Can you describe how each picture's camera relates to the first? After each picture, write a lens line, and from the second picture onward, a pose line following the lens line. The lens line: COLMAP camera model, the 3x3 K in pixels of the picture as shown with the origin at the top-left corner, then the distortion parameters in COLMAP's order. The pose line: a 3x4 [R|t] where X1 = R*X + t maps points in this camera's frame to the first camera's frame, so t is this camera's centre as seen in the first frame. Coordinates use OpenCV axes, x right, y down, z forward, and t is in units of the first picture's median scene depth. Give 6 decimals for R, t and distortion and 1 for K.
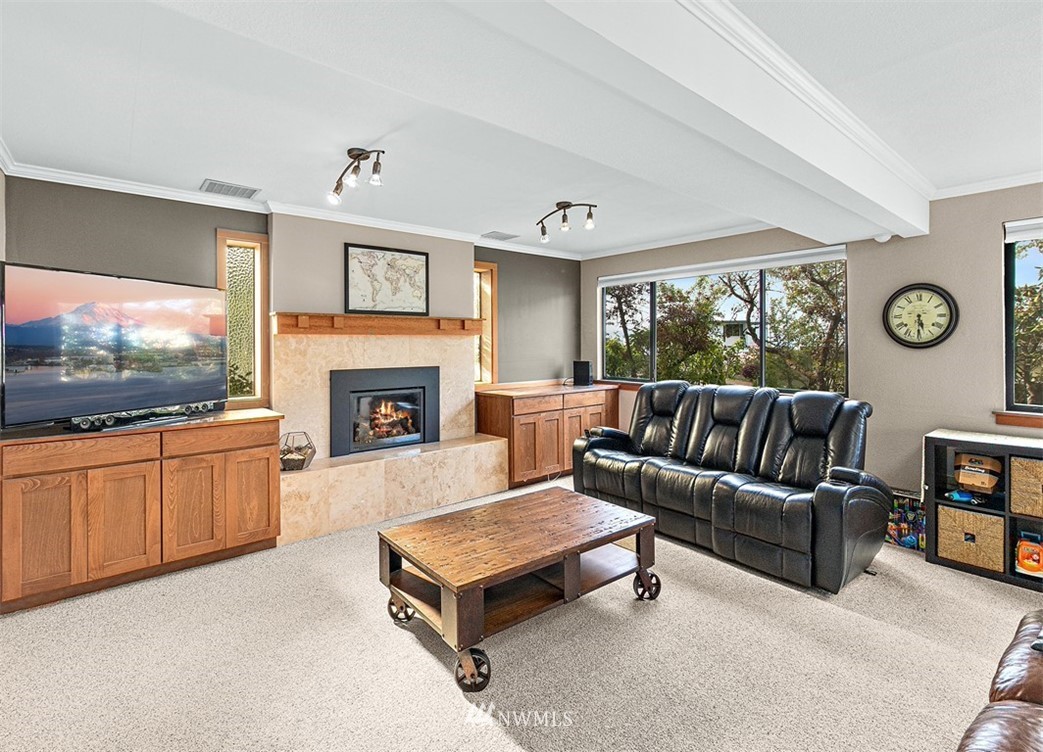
lens RADIAL K [[489.4, 0, 509.3], [0, 489.4, 342.3], [0, 0, 1]] dist [-0.002365, -0.003738]
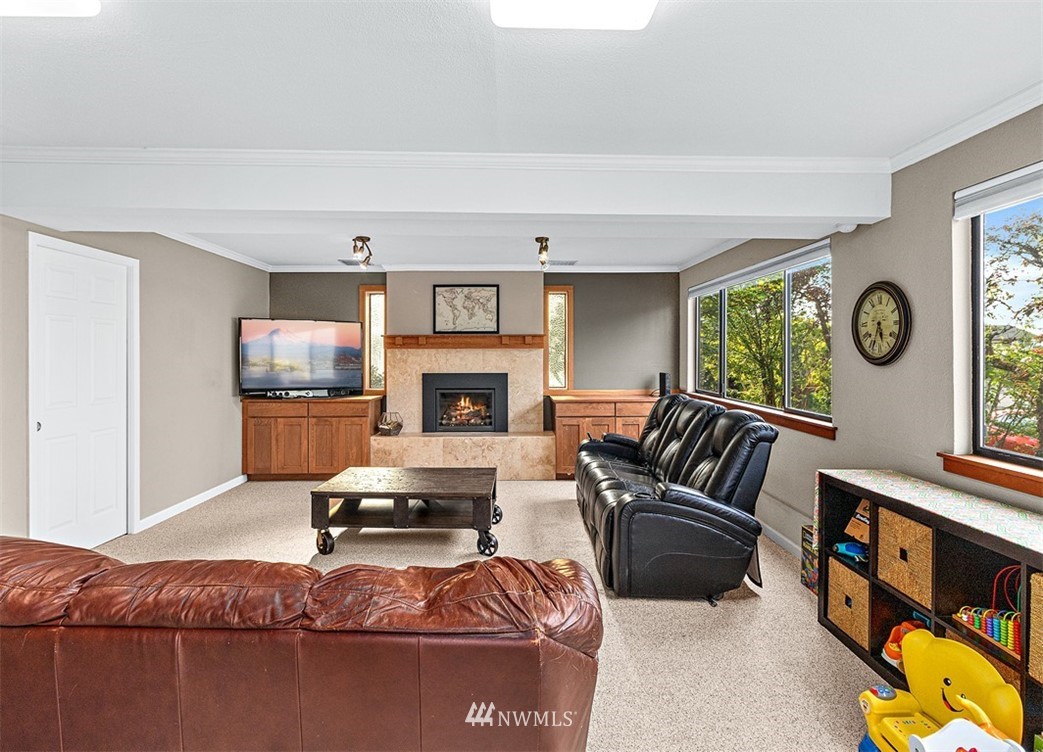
lens RADIAL K [[489.4, 0, 527.2], [0, 489.4, 355.9], [0, 0, 1]] dist [-0.002365, -0.003738]
pose [[0.790329, 0.006454, -0.612648, 0.730097], [-0.002020, 0.999967, 0.007929, -0.006162], [0.612679, -0.005028, 0.790316, 0.030658]]
